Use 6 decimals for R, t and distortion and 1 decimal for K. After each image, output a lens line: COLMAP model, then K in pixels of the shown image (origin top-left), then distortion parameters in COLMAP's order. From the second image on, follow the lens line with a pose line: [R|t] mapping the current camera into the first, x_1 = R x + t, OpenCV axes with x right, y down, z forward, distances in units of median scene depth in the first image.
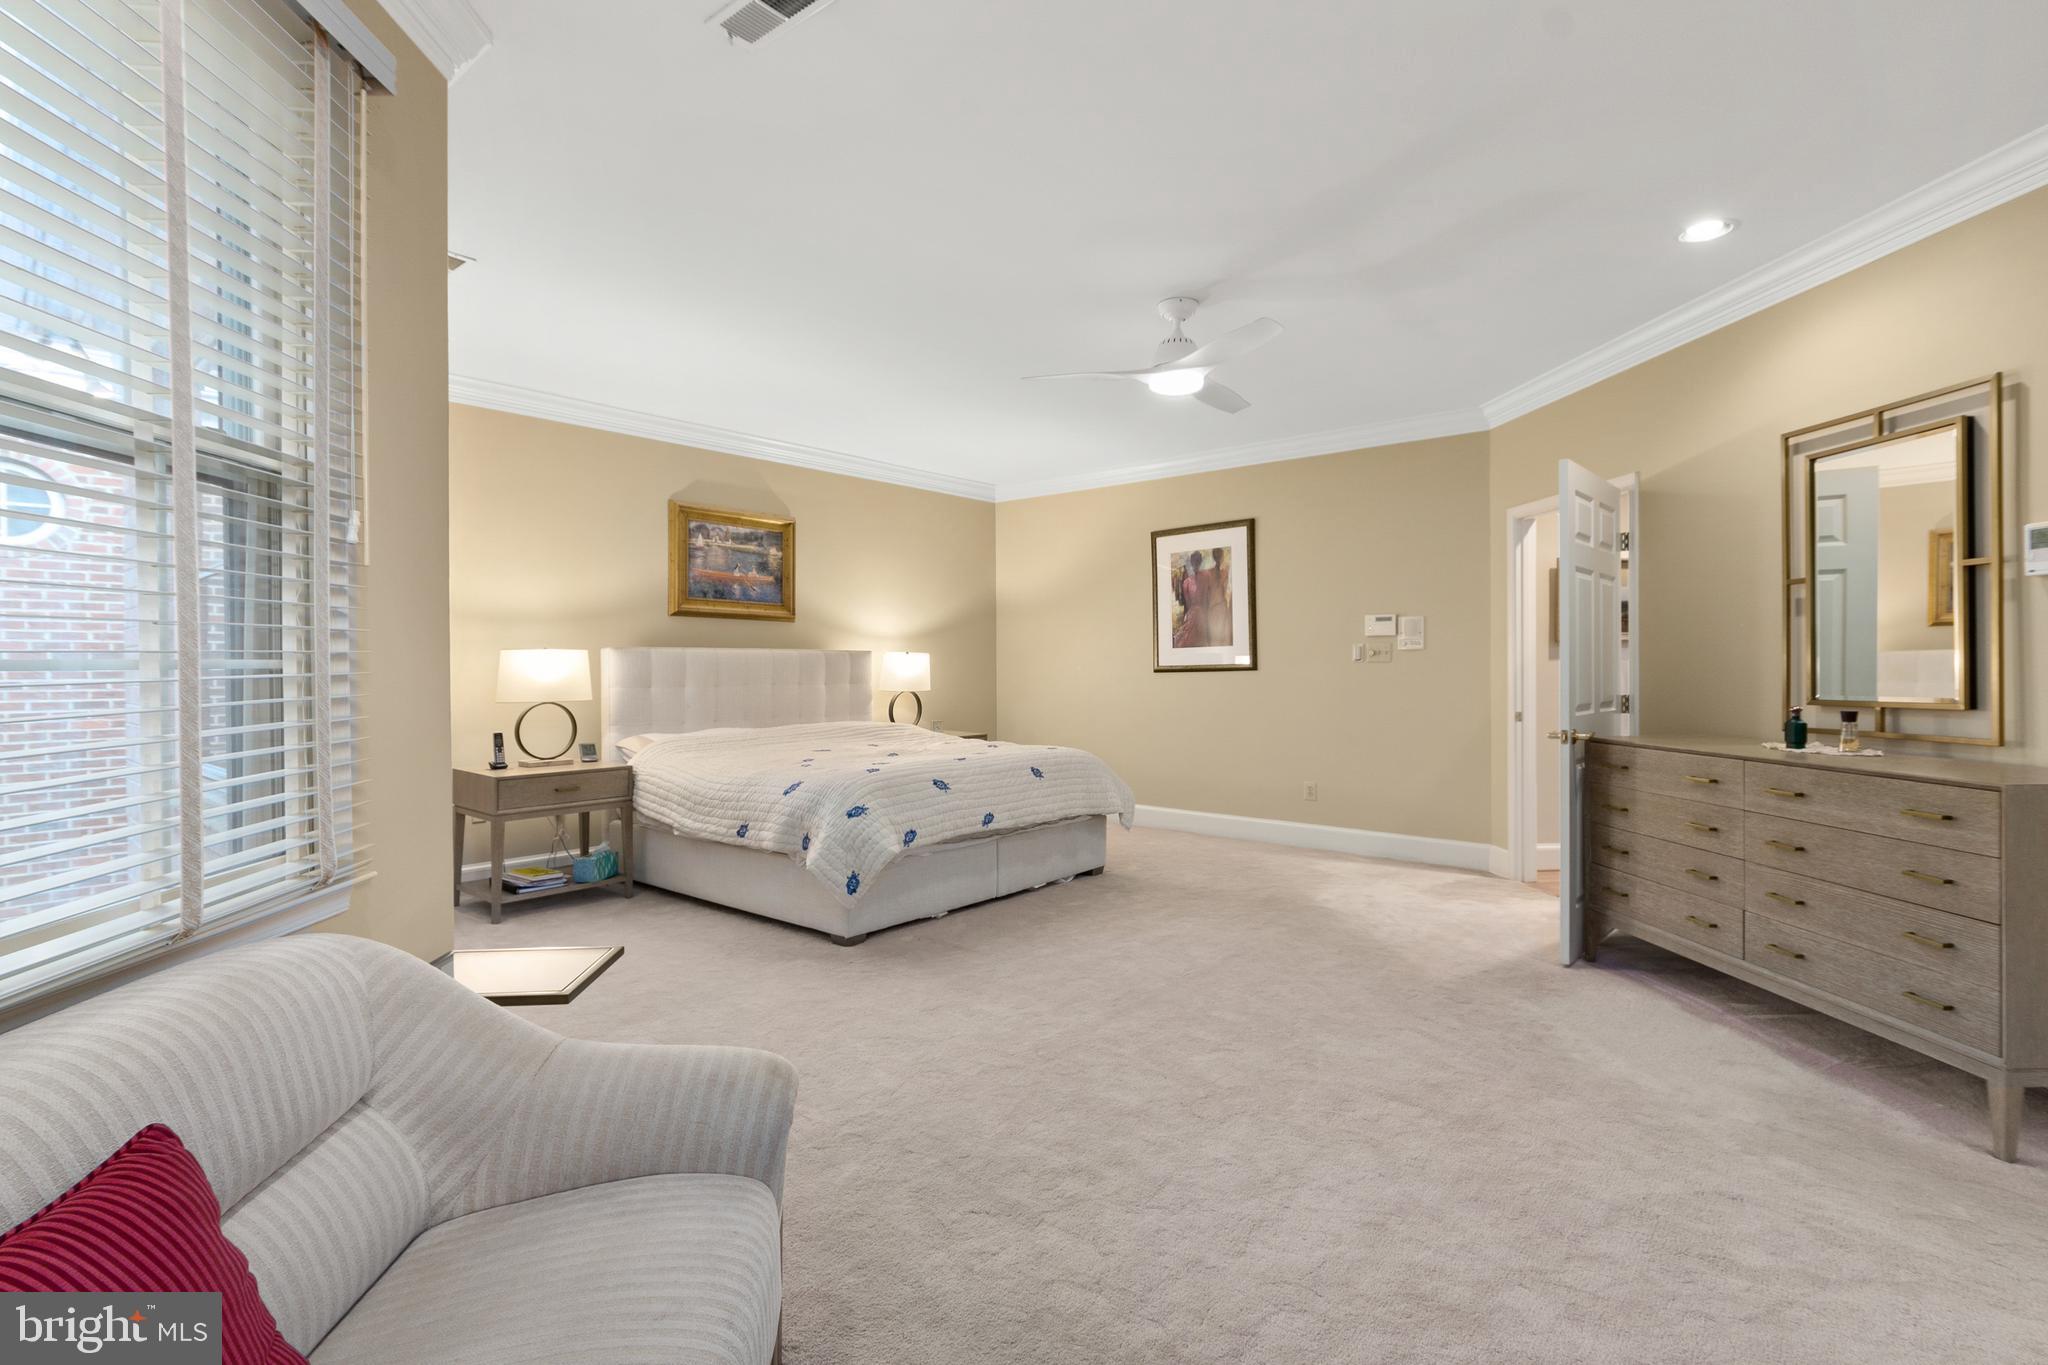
lens RADIAL K [[959.0, 0, 1029.5], [0, 959.0, 672.5], [0, 0, 1]] dist [-0.004668, -0.001070]
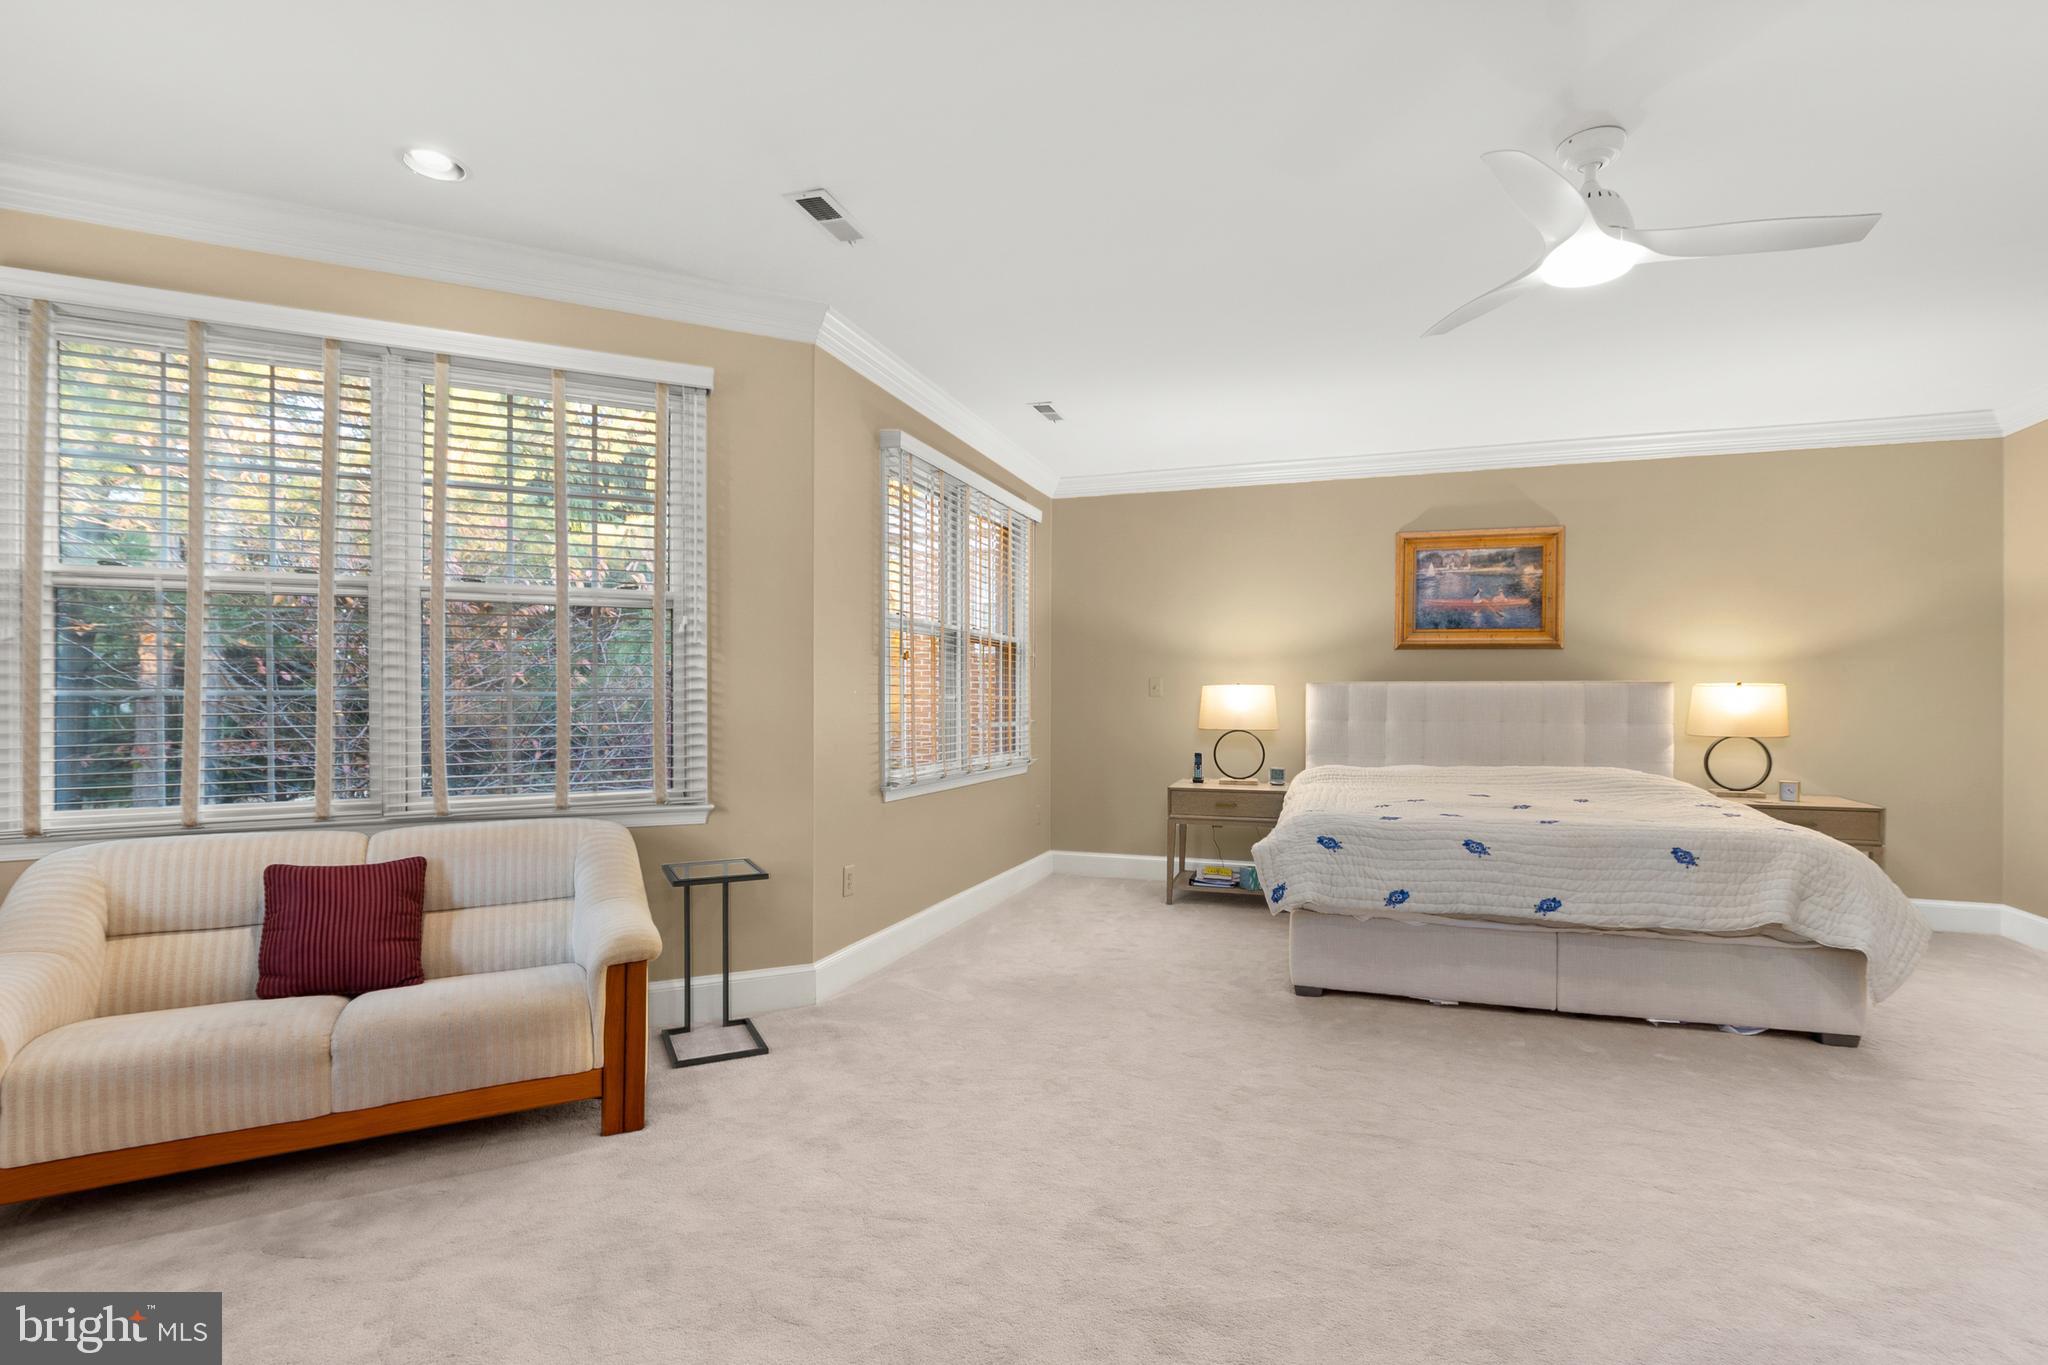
lens RADIAL K [[959.0, 0, 1042.4], [0, 959.0, 693.3], [0, 0, 1]] dist [-0.004668, -0.001070]
pose [[0.375234, -0.002783, -0.926926, 0.404656], [-0.010747, 0.999915, -0.007353, -0.002112], [0.926868, 0.012720, 0.375172, 0.276203]]
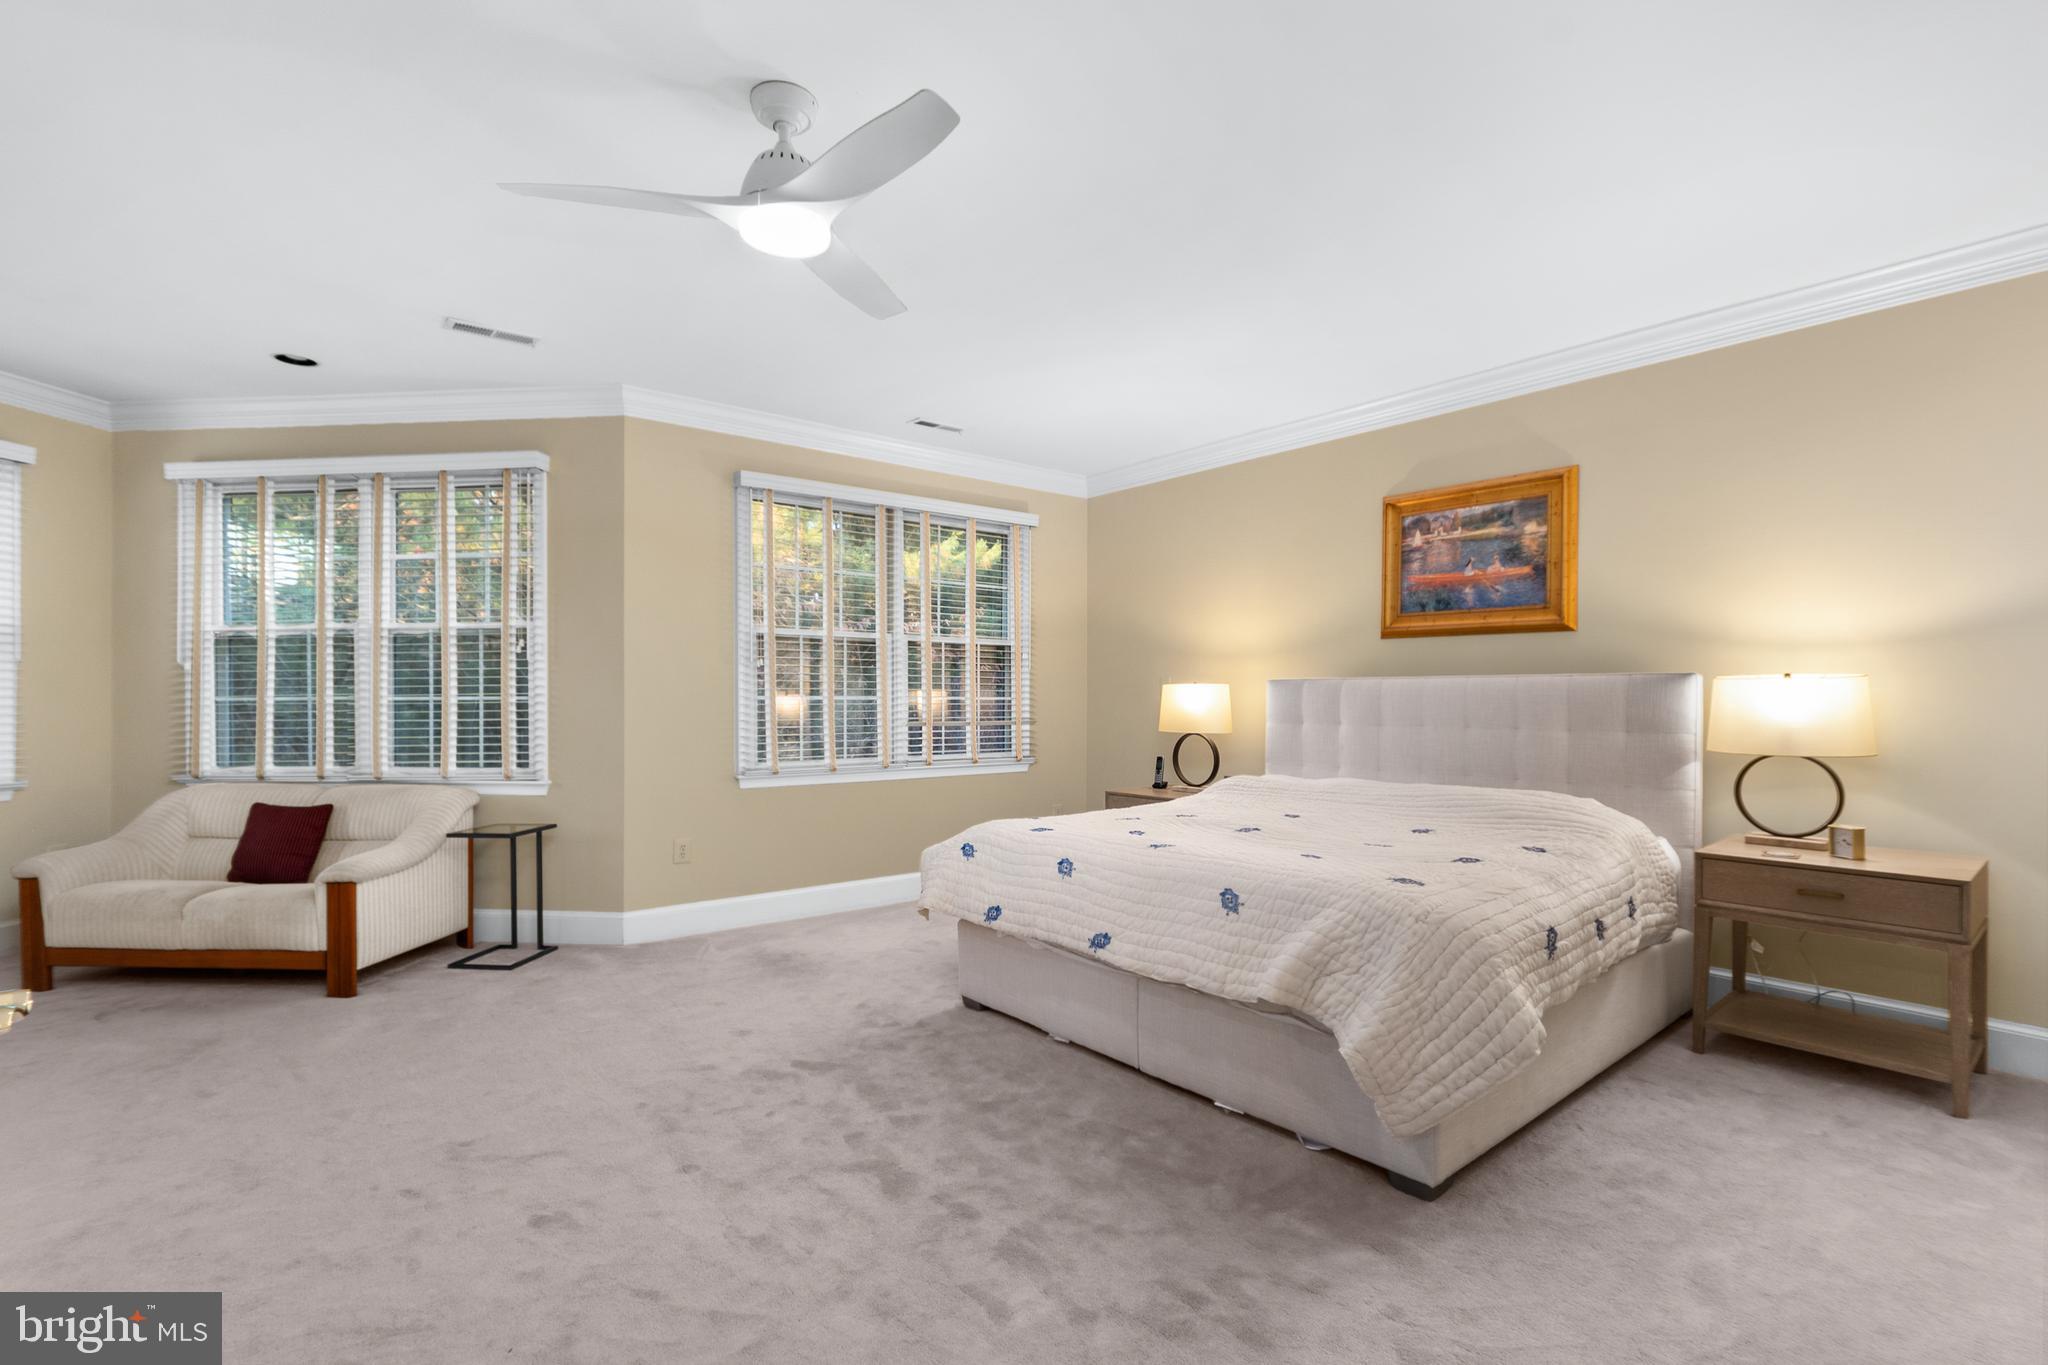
lens RADIAL K [[959.0, 0, 1037.1], [0, 959.0, 693.6], [0, 0, 1]] dist [-0.004668, -0.001070]
pose [[-0.174255, -0.001503, -0.984699, 0.478027], [-0.006077, 0.999981, -0.000451, -0.009455], [0.984682, 0.005905, -0.174261, 0.832326]]
